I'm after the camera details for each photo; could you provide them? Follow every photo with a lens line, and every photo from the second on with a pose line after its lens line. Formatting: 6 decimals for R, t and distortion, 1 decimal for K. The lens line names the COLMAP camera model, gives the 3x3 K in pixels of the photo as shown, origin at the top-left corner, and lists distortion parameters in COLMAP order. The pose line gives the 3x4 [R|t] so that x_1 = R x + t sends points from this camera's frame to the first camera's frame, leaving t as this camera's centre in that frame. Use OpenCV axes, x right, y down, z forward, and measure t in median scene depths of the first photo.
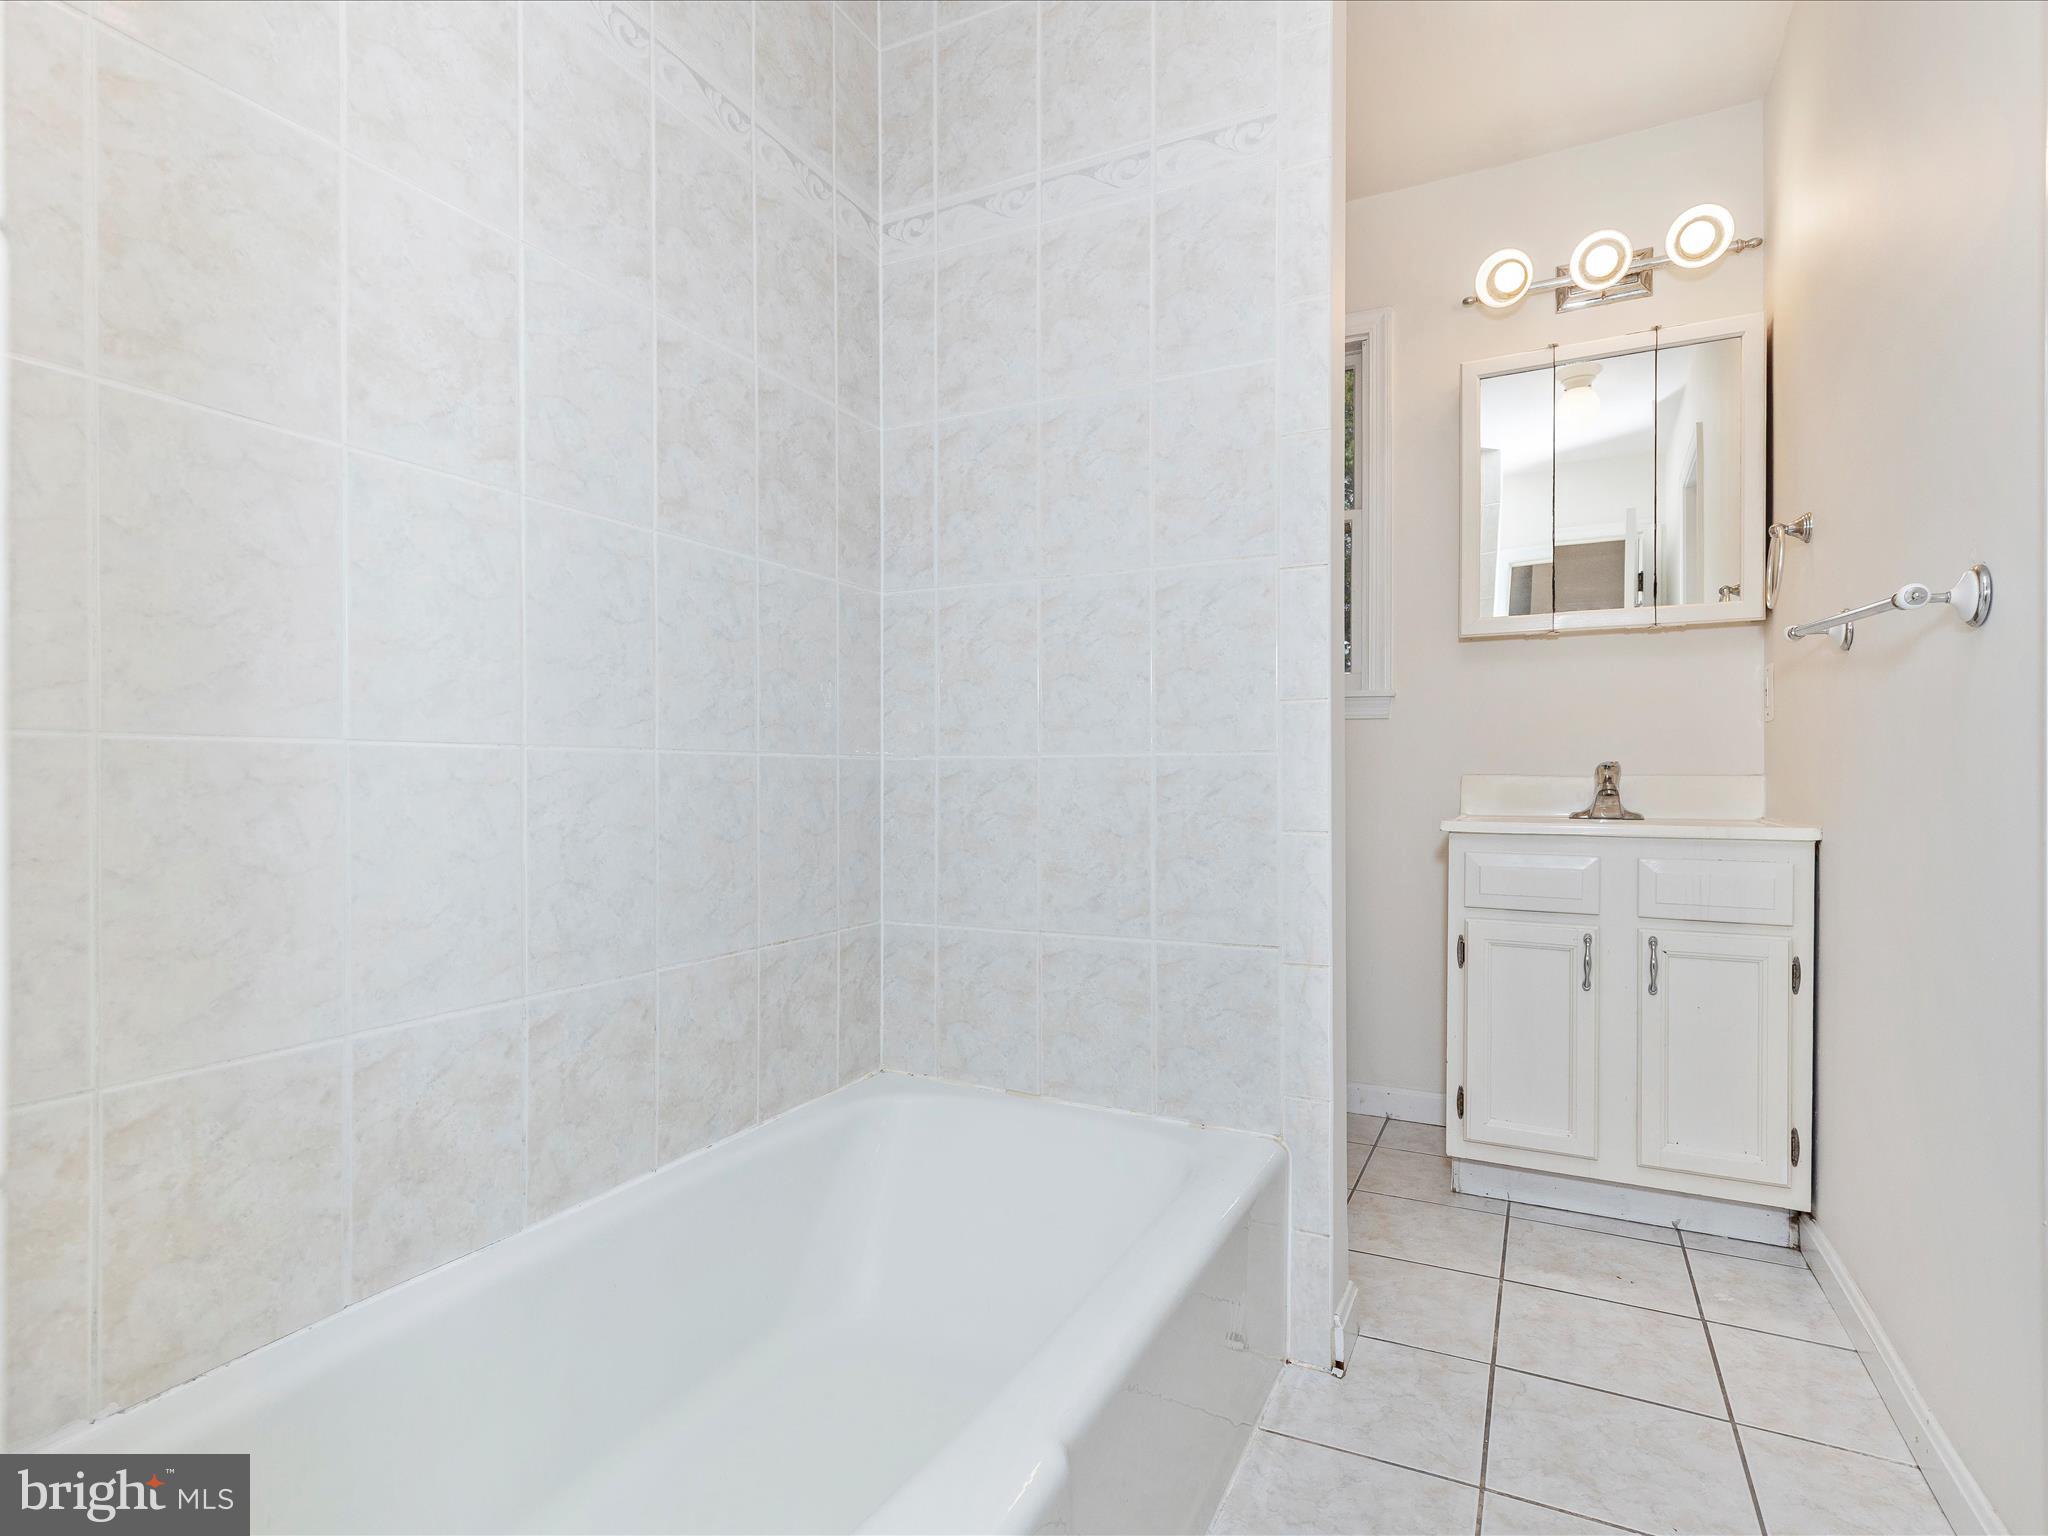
lens RADIAL K [[1044.5, 0, 1008.5], [0, 1044.5, 766.9], [0, 0, 1]] dist [0.004865, -0.001519]
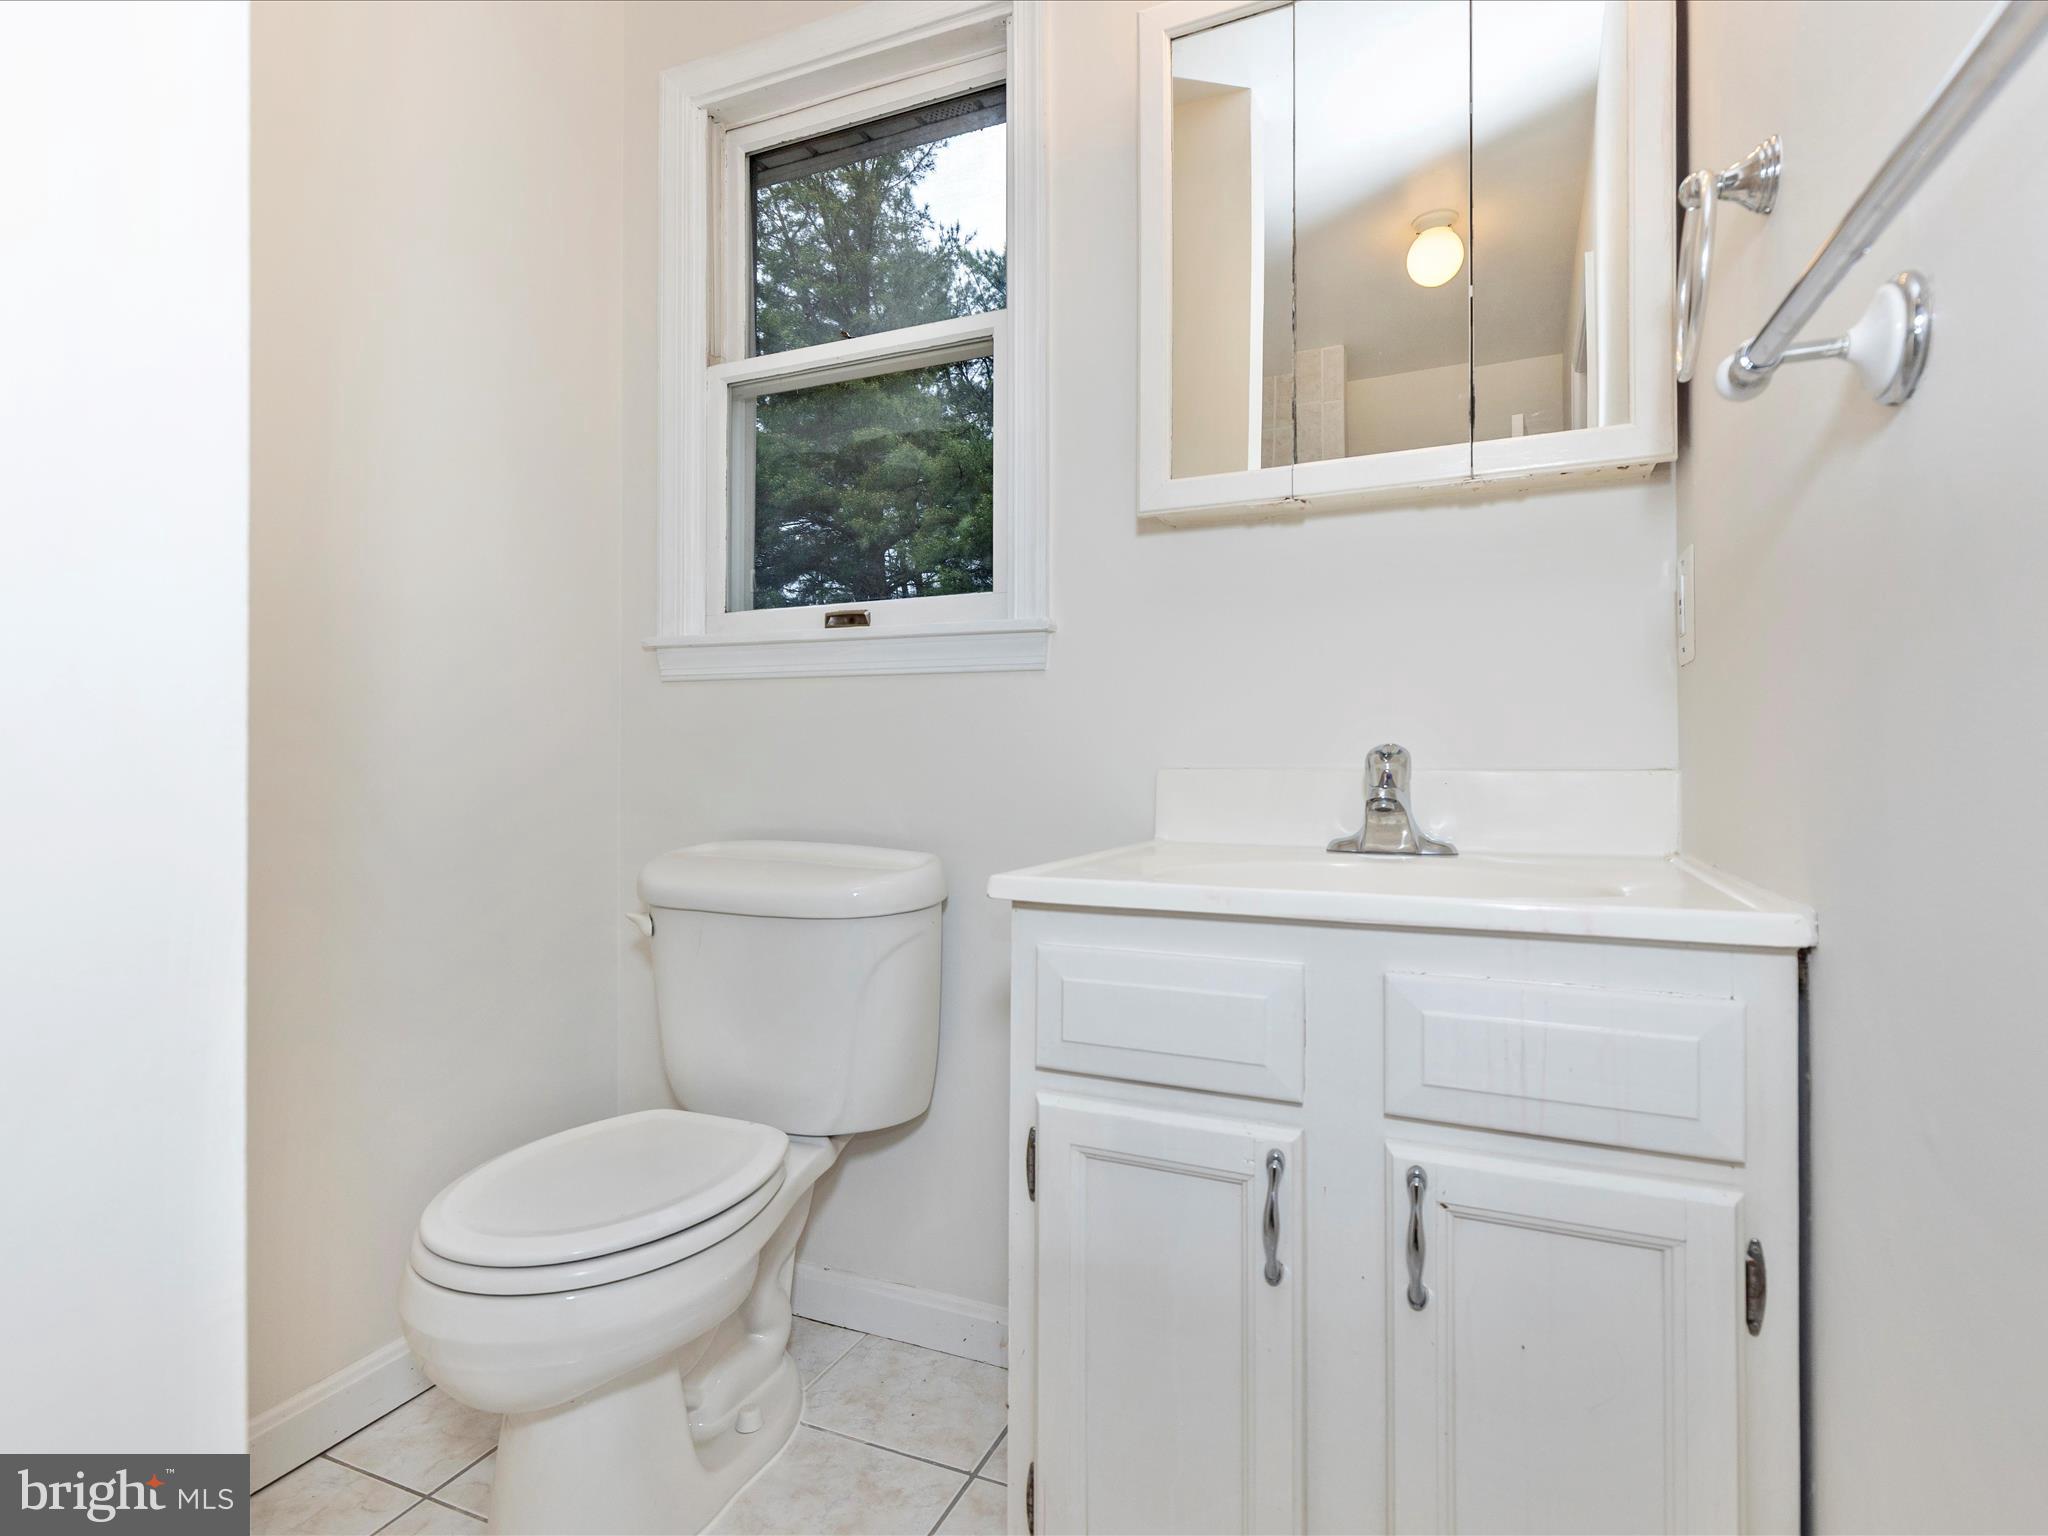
lens RADIAL K [[1044.5, 0, 1004.9], [0, 1044.5, 732.0], [0, 0, 1]] dist [0.004865, -0.001519]
pose [[0.998881, 0.001510, 0.047273, 0.421707], [-0.000677, 0.999844, -0.017638, -0.002383], [-0.047292, 0.017586, 0.998726, 0.575956]]
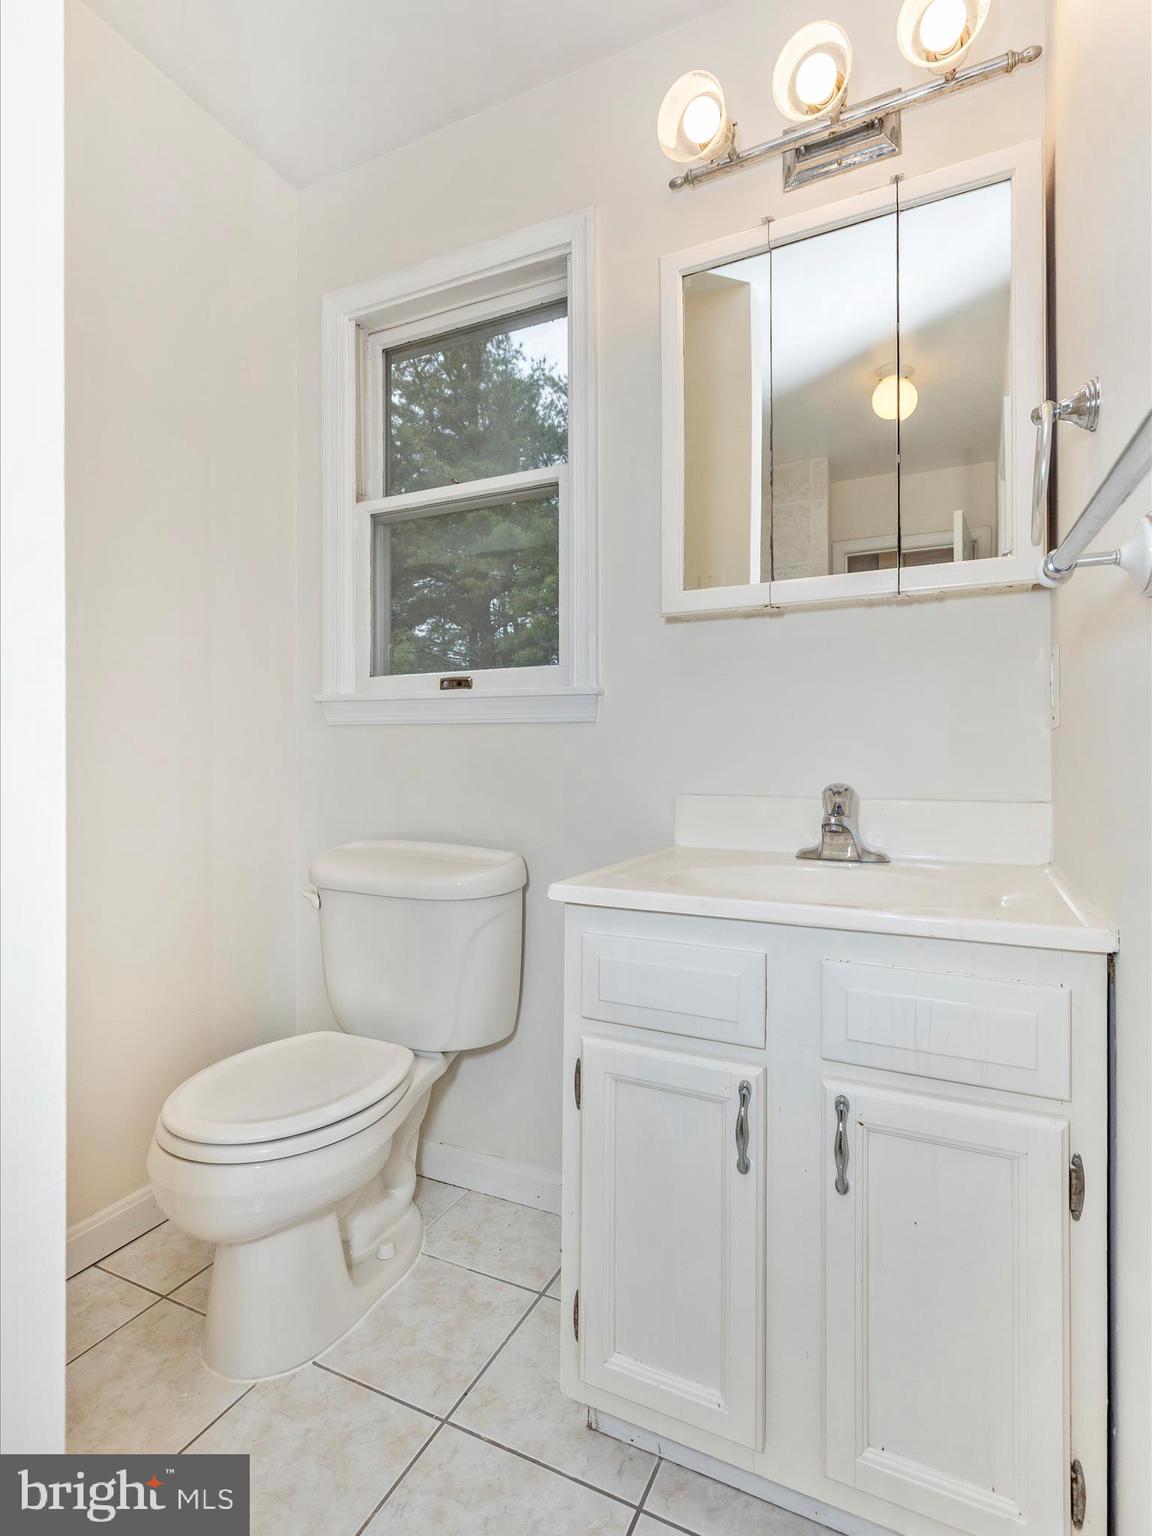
lens RADIAL K [[783.4, 0, 546.7], [0, 783.4, 738.7], [0, 0, 1]] dist [0.004865, -0.001519]
pose [[0.999992, 0.001033, 0.003806, 0.434035], [-0.000998, 0.999956, -0.009325, -0.036218], [-0.003815, 0.009321, 0.999949, 0.537235]]
